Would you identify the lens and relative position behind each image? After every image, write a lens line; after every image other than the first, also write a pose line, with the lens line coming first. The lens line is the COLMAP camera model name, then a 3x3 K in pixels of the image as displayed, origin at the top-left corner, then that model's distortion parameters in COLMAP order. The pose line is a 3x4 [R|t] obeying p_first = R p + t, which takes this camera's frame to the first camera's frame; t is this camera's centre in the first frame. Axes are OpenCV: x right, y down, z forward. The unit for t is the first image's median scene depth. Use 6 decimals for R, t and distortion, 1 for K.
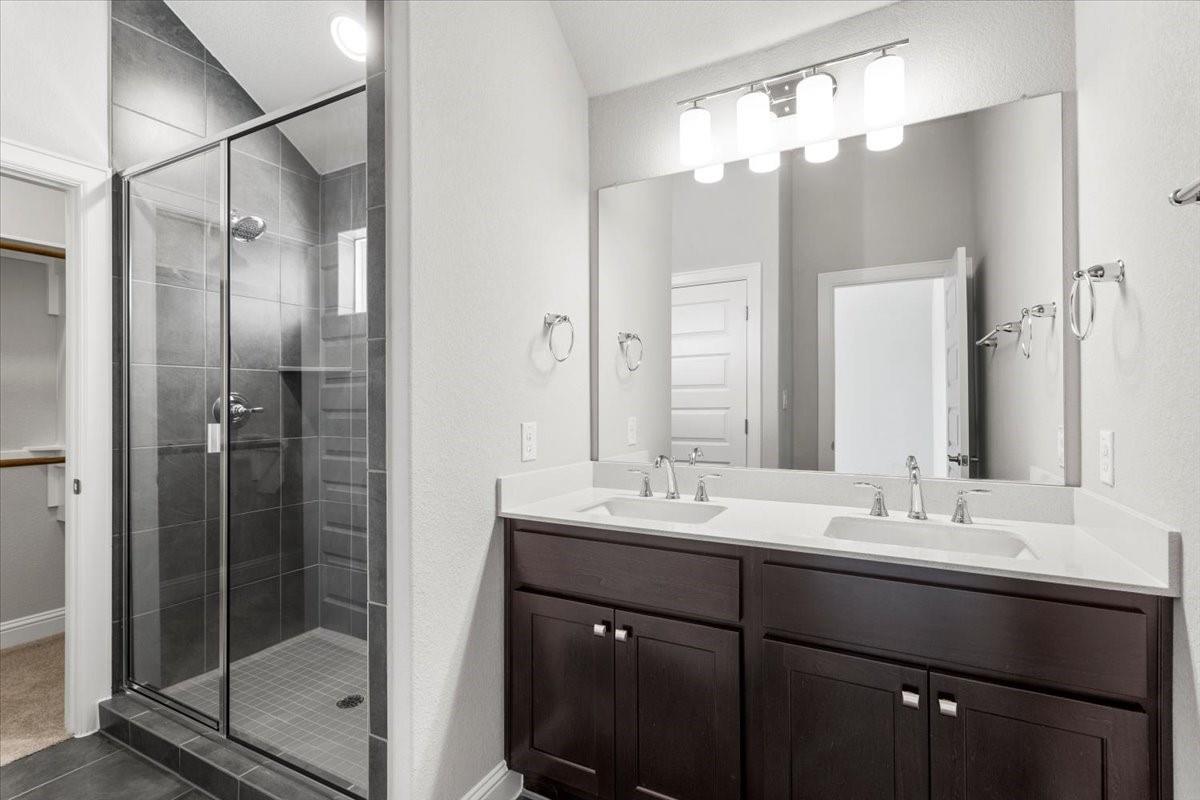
lens RADIAL K [[549.2, 0, 609.3], [0, 549.2, 398.1], [0, 0, 1]] dist [0.003767, -0.001570]
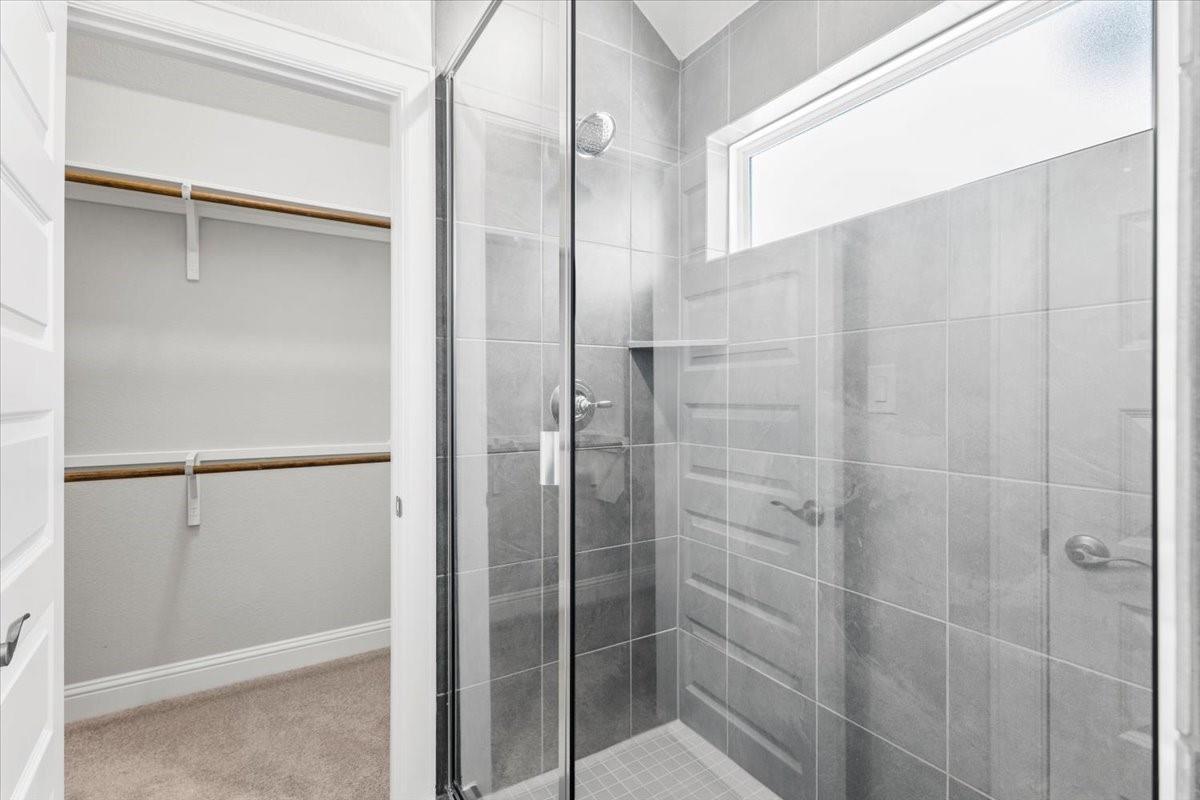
lens RADIAL K [[549.2, 0, 601.1], [0, 549.2, 394.4], [0, 0, 1]] dist [0.003767, -0.001570]
pose [[0.849814, 0.009572, -0.526996, -0.261970], [-0.001500, 0.999875, 0.015741, -0.001177], [0.527081, -0.012587, 0.849722, 0.387206]]
